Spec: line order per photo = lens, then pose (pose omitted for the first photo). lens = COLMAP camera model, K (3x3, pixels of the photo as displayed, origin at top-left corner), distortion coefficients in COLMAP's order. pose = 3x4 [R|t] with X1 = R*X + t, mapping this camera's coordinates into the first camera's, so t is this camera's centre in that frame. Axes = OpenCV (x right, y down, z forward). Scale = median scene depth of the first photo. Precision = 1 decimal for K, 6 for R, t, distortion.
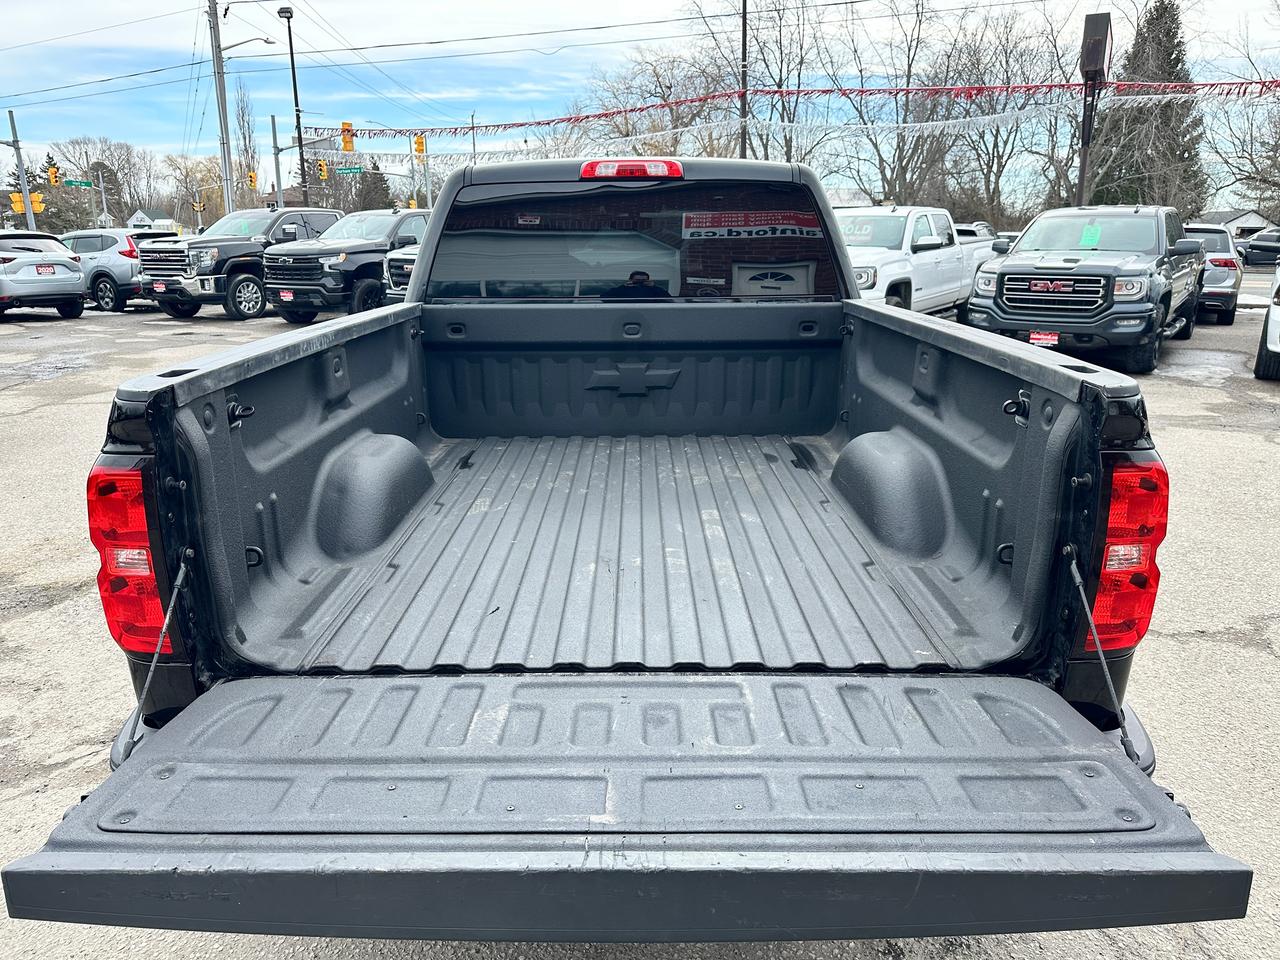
lens RADIAL K [[895.7, 0, 634.9], [0, 895.7, 486.4], [0, 0, 1]] dist [0.026395, -0.031072]
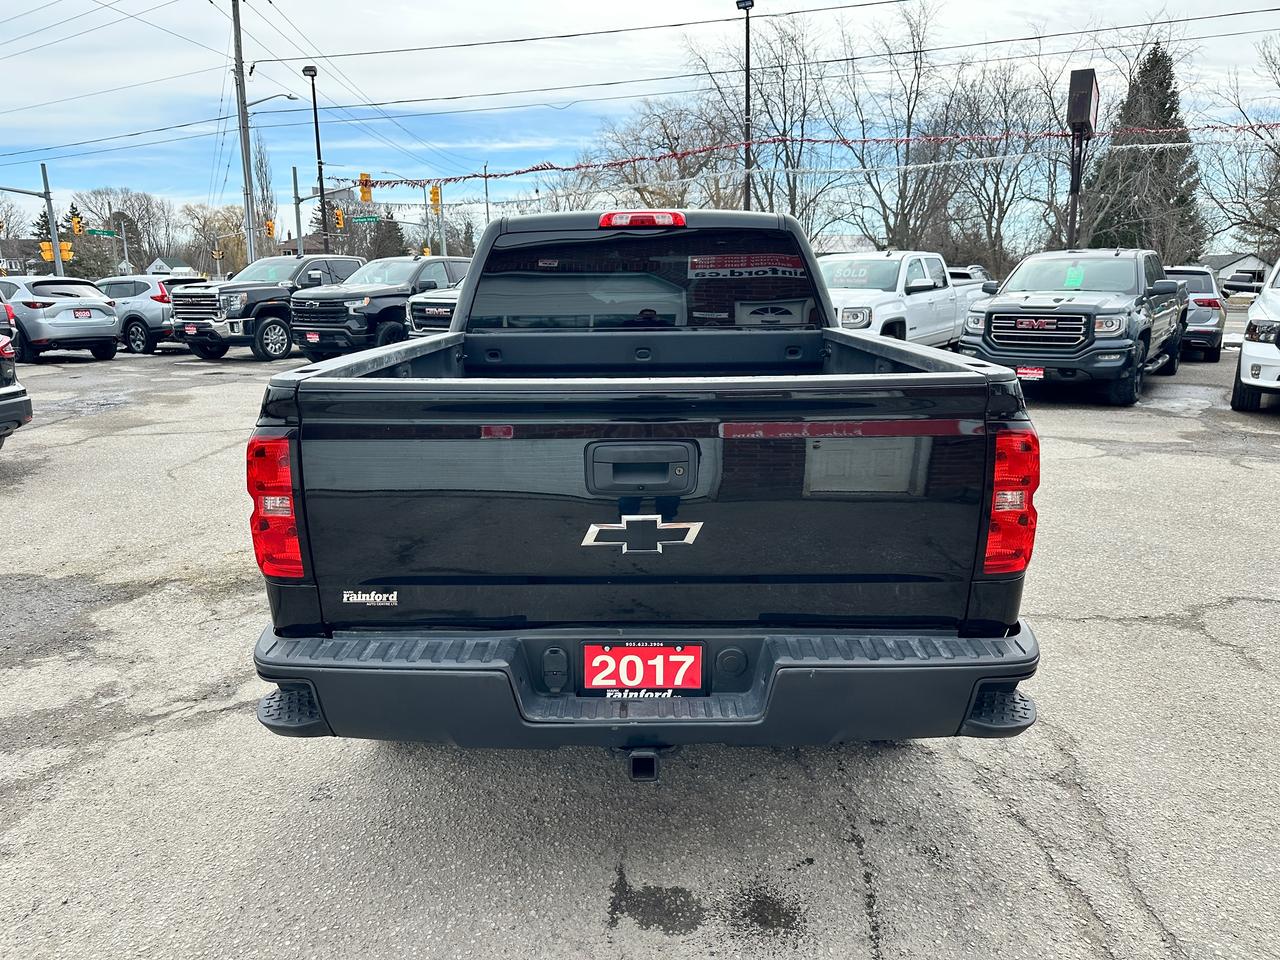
lens RADIAL K [[891.4, 0, 638.6], [0, 891.4, 487.7], [0, 0, 1]] dist [0.053283, -0.071119]
pose [[0.999978, -0.002522, -0.006095, -0.000622], [0.002239, 0.998938, -0.046021, 0.013953], [0.006204, 0.046006, 0.998922, -0.041561]]
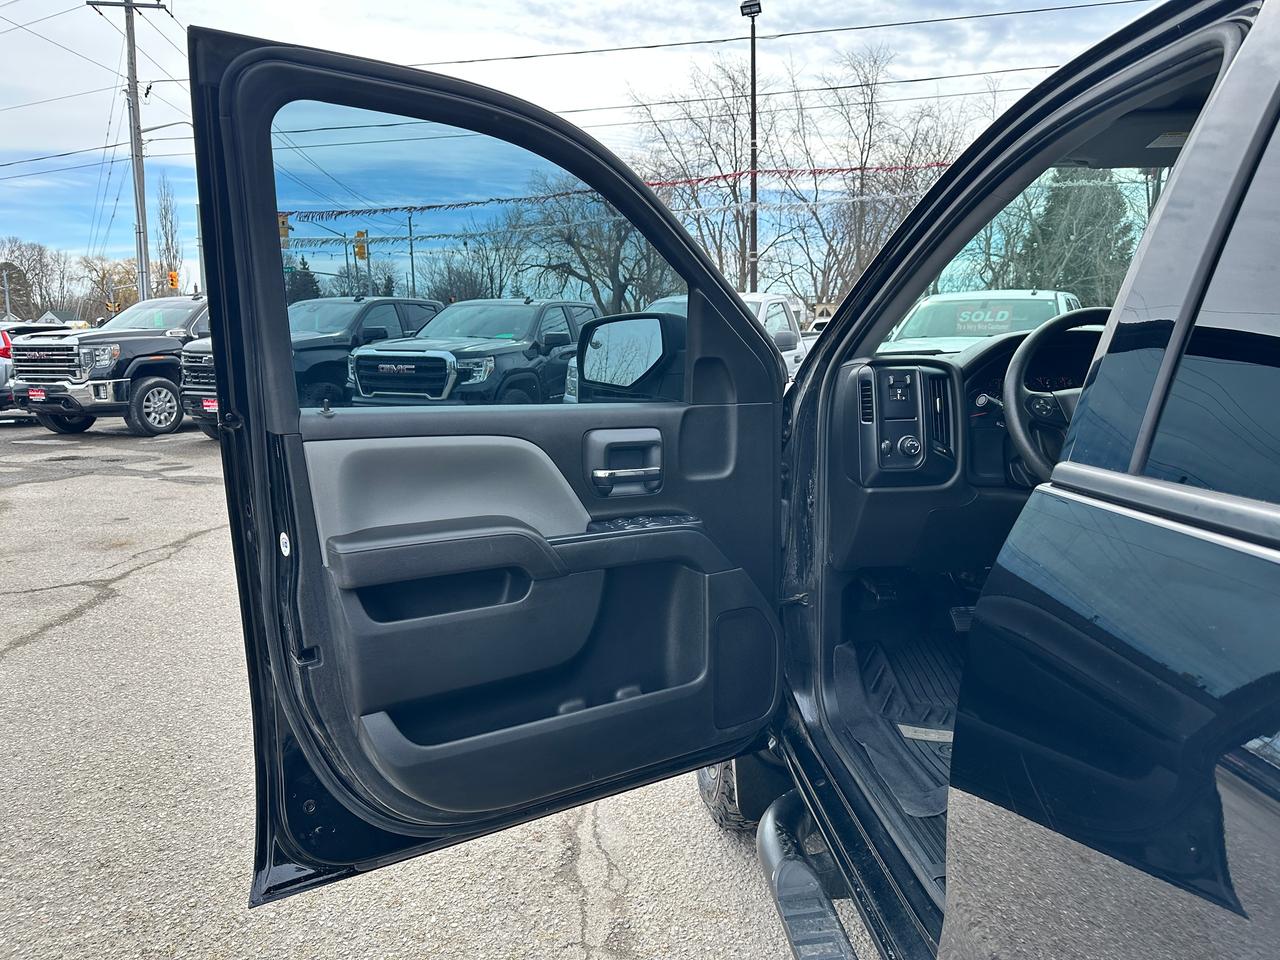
lens RADIAL K [[896.8, 0, 645.4], [0, 896.8, 487.2], [0, 0, 1]] dist [0.025762, -0.034069]
pose [[0.996030, -0.015731, 0.087615, -0.105609], [0.025043, 0.994027, -0.106218, -0.062114], [-0.085421, 0.107991, 0.990475, 0.260735]]
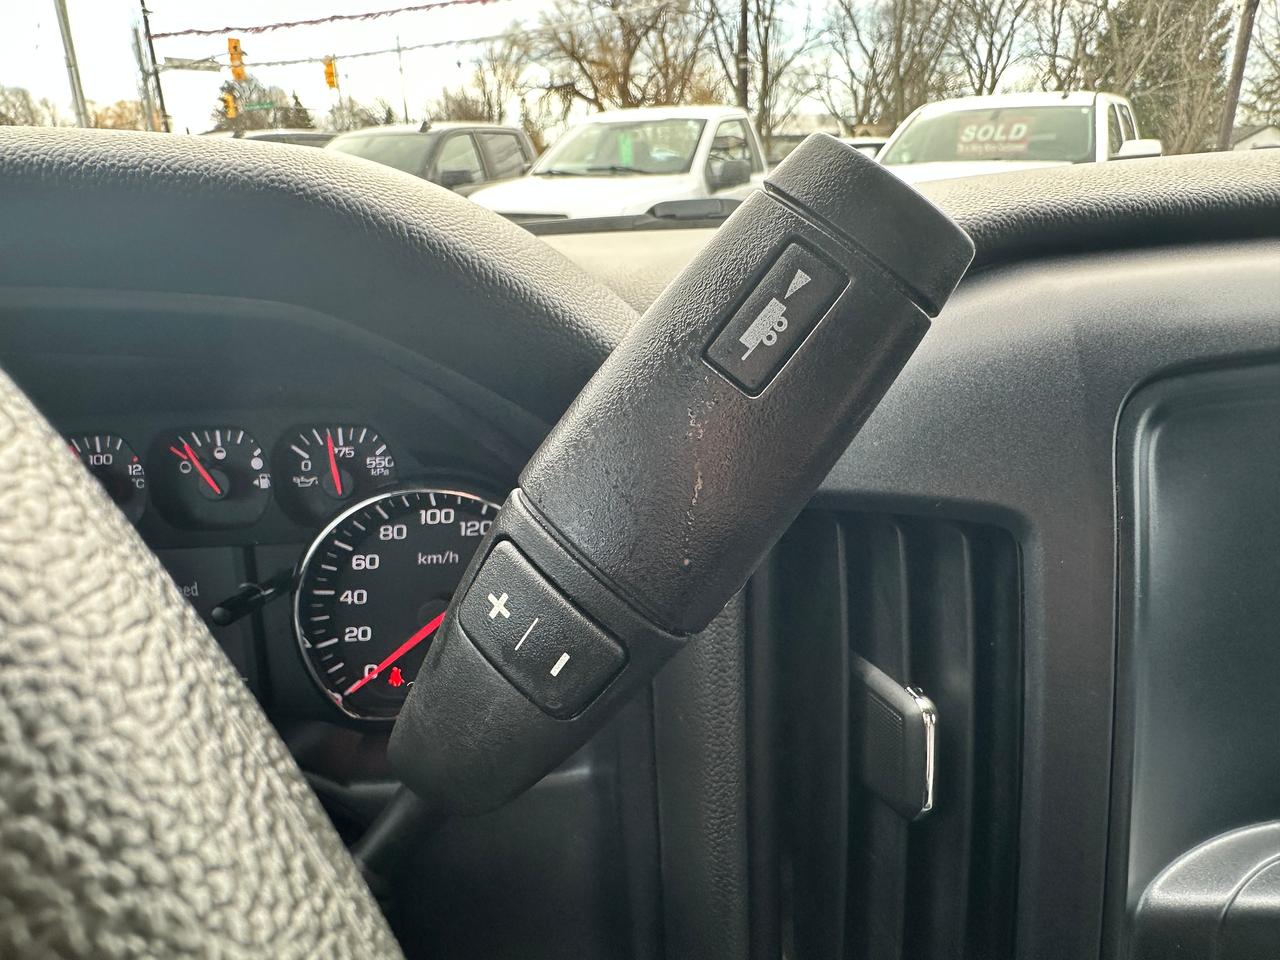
lens RADIAL K [[912.1, 0, 605.9], [0, 912.1, 579.8], [0, 0, 1]] dist [-0.074529, 0.047314]
pose [[0.999333, -0.035532, 0.008380, -0.017850], [0.033819, 0.987480, 0.154078, -0.092578], [-0.013750, -0.153692, 0.988023, 0.369342]]
